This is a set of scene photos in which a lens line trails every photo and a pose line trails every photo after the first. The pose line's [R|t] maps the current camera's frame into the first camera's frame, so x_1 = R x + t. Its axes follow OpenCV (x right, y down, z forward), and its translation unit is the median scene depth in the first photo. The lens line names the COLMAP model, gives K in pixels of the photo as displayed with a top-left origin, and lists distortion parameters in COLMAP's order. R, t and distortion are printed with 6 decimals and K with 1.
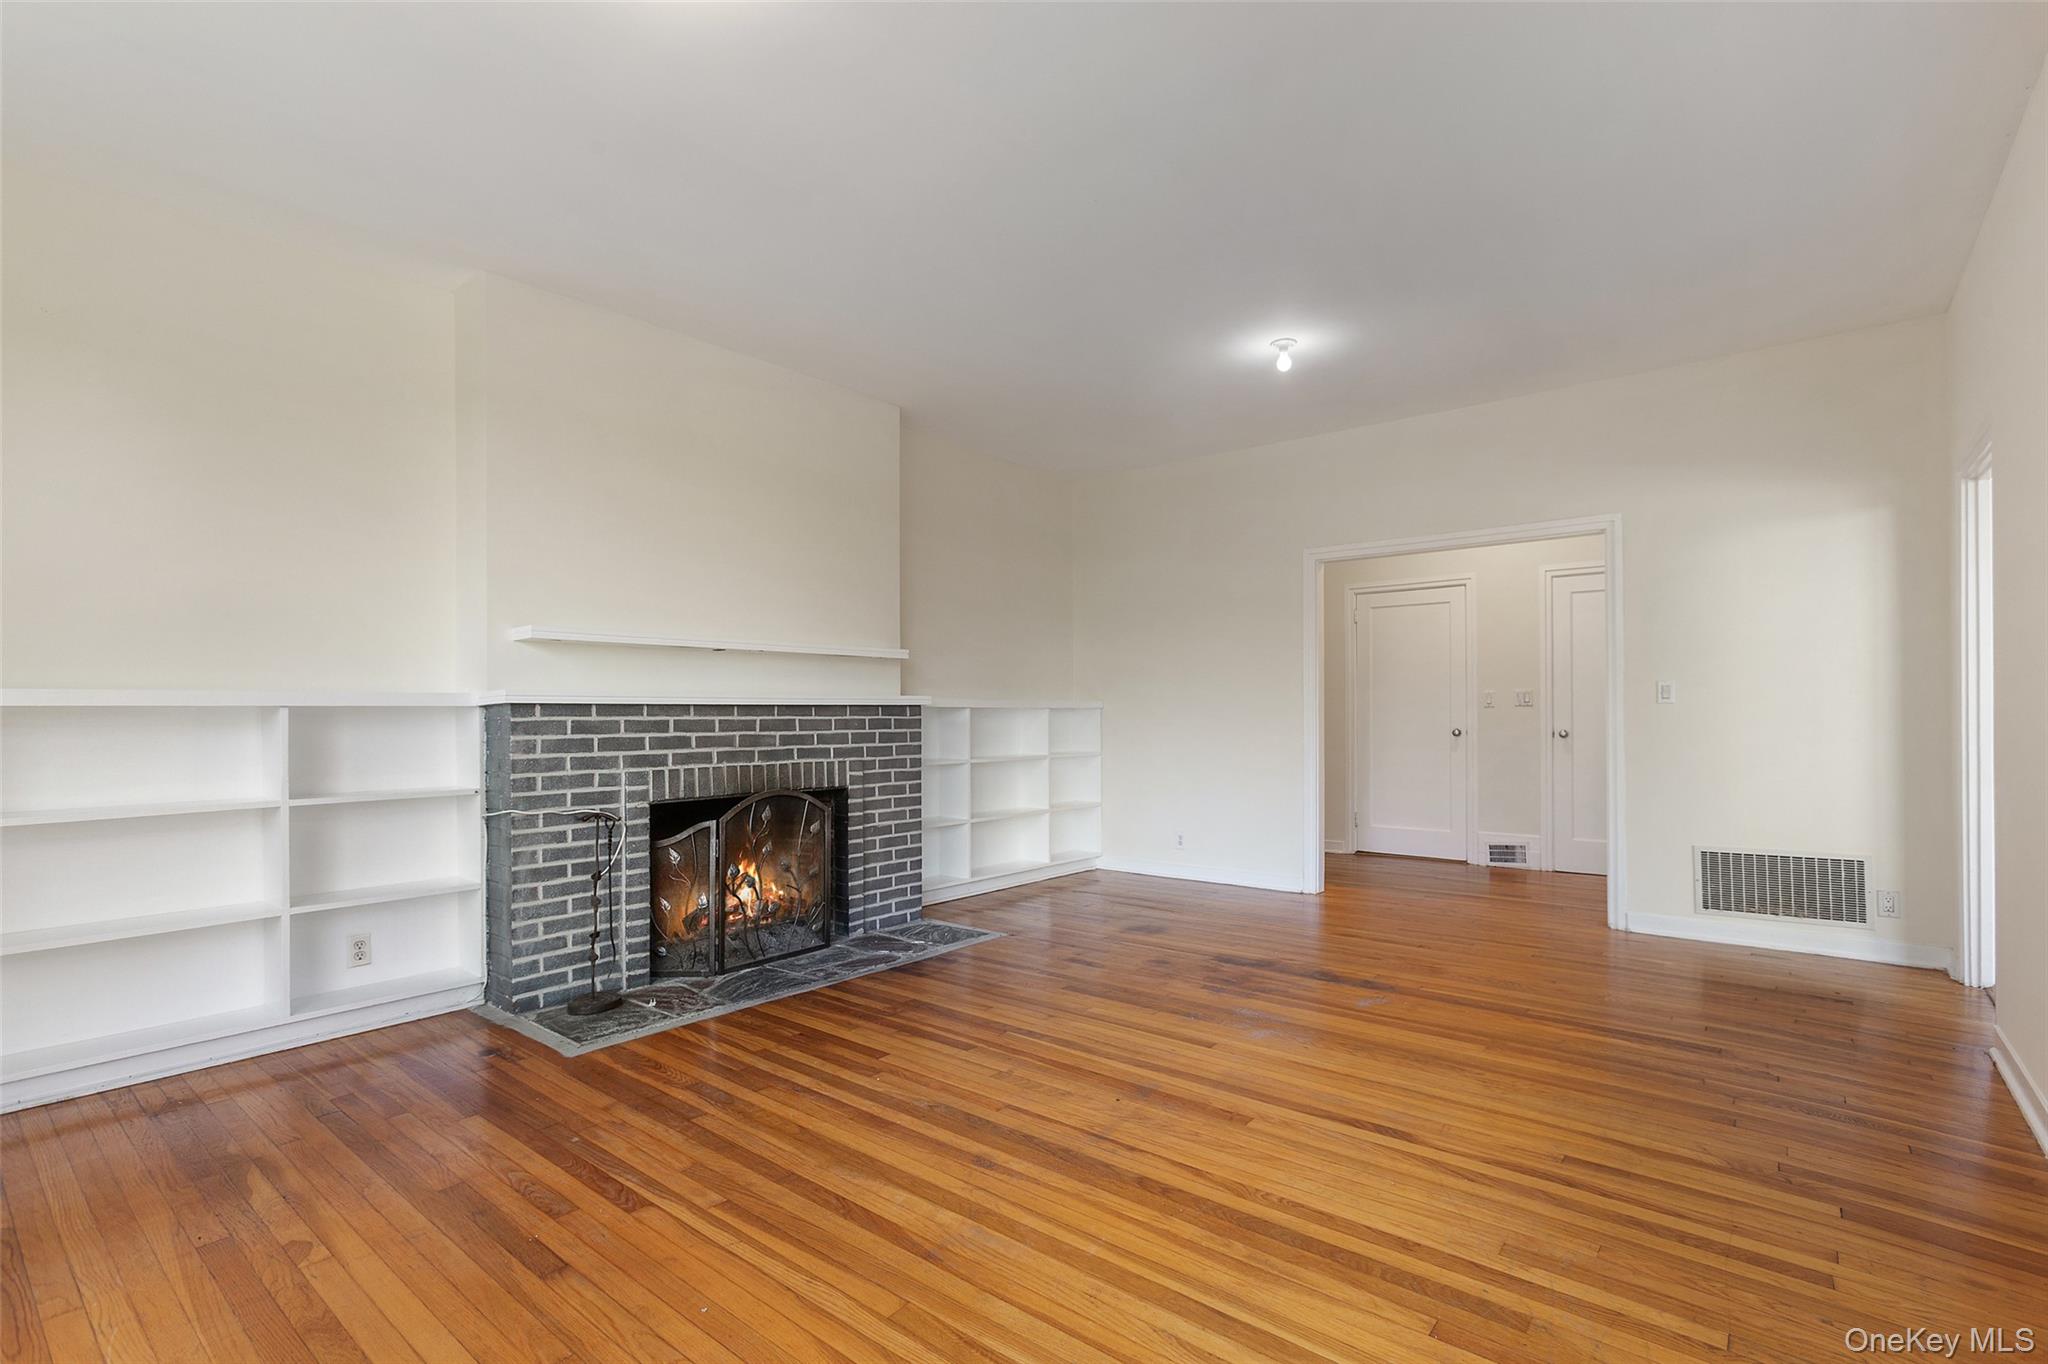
lens RADIAL K [[992.7, 0, 1085.7], [0, 992.7, 707.8], [0, 0, 1]] dist [-0.031122, 0.031391]
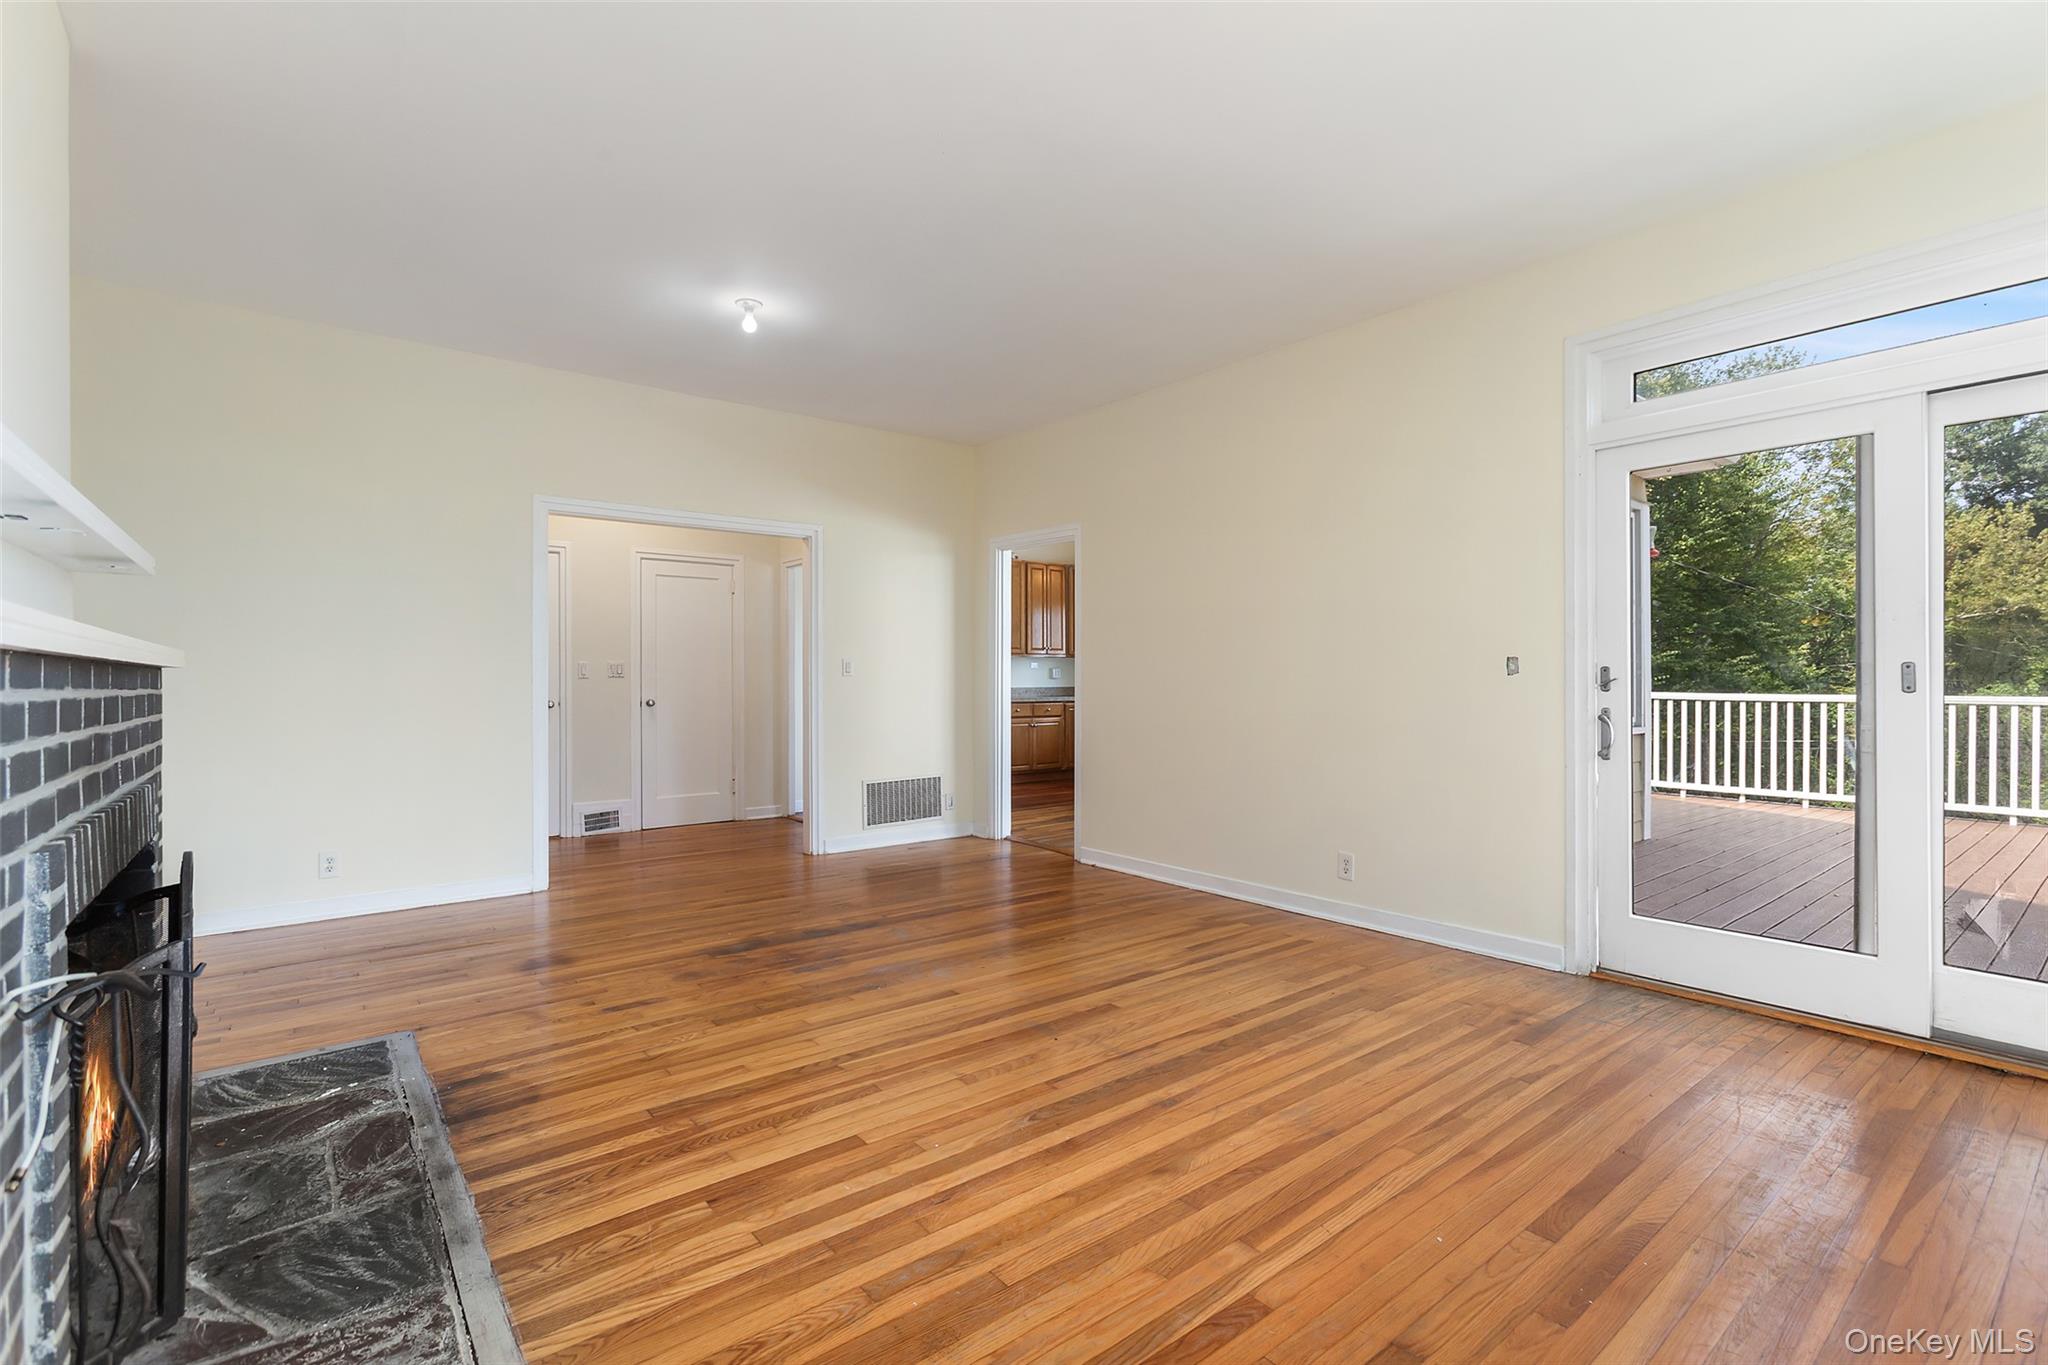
lens RADIAL K [[892.7, 0, 1088.7], [0, 892.7, 678.7], [0, 0, 1]] dist [-0.017360, 0.010656]
pose [[0.201978, 0.005638, 0.979374, -0.642214], [-0.003280, 0.999982, -0.005081, 0.004751], [-0.979385, -0.002186, 0.201993, 0.537697]]
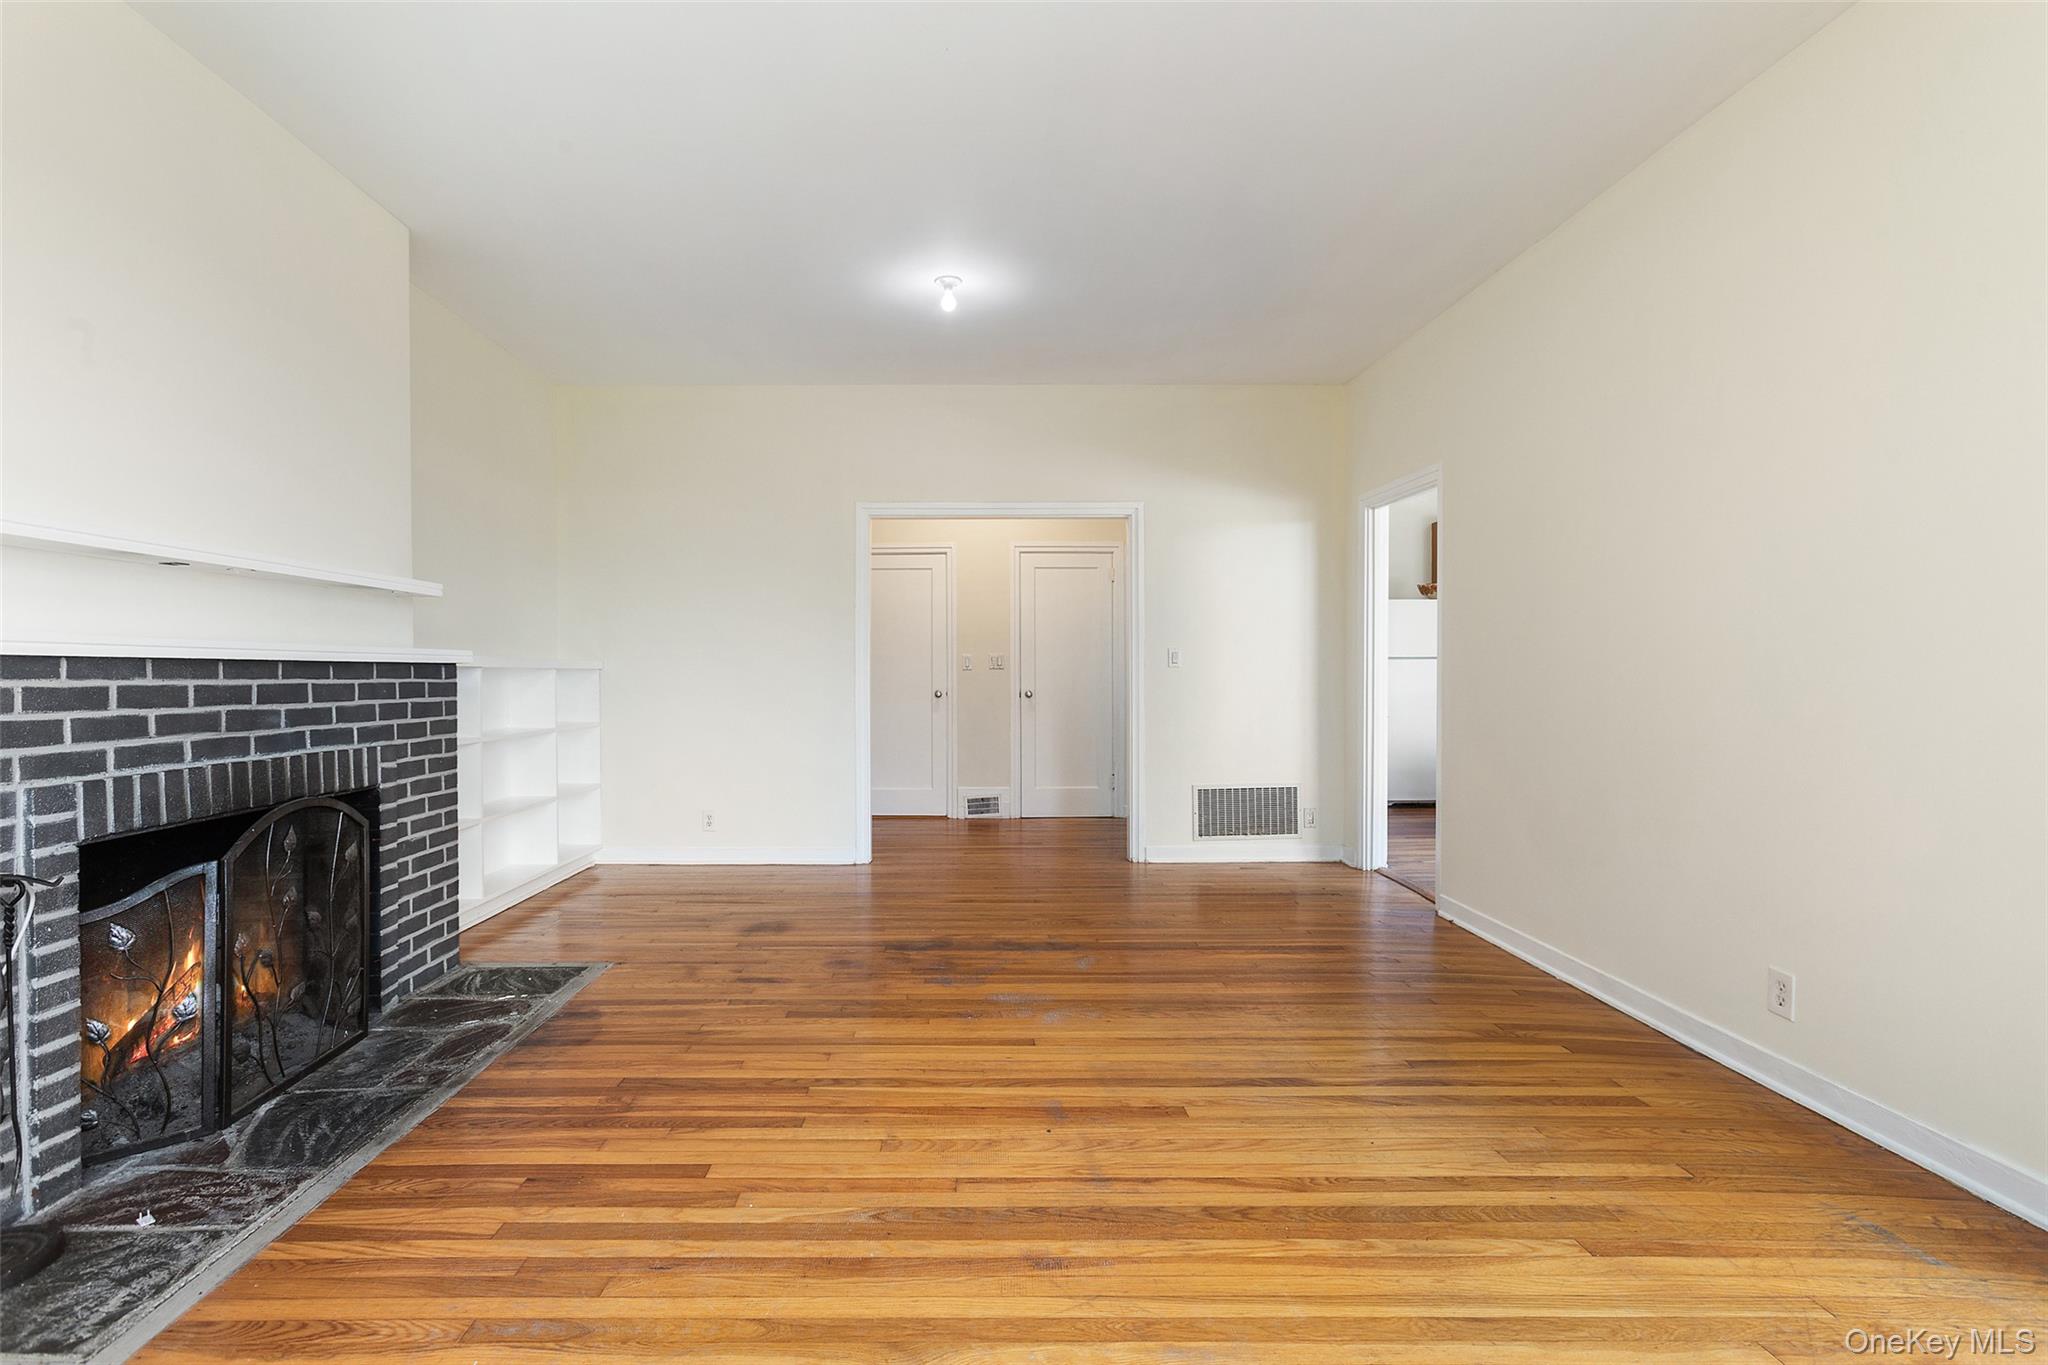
lens RADIAL K [[961.8, 0, 1024.0], [0, 961.8, 682.5], [0, 0, 1]] dist [-0.024916, 0.019247]
pose [[0.772633, -0.003470, 0.634844, -0.352558], [-0.004489, 0.999930, 0.010929, 0.002268], [-0.634838, -0.011294, 0.772563, 0.268318]]
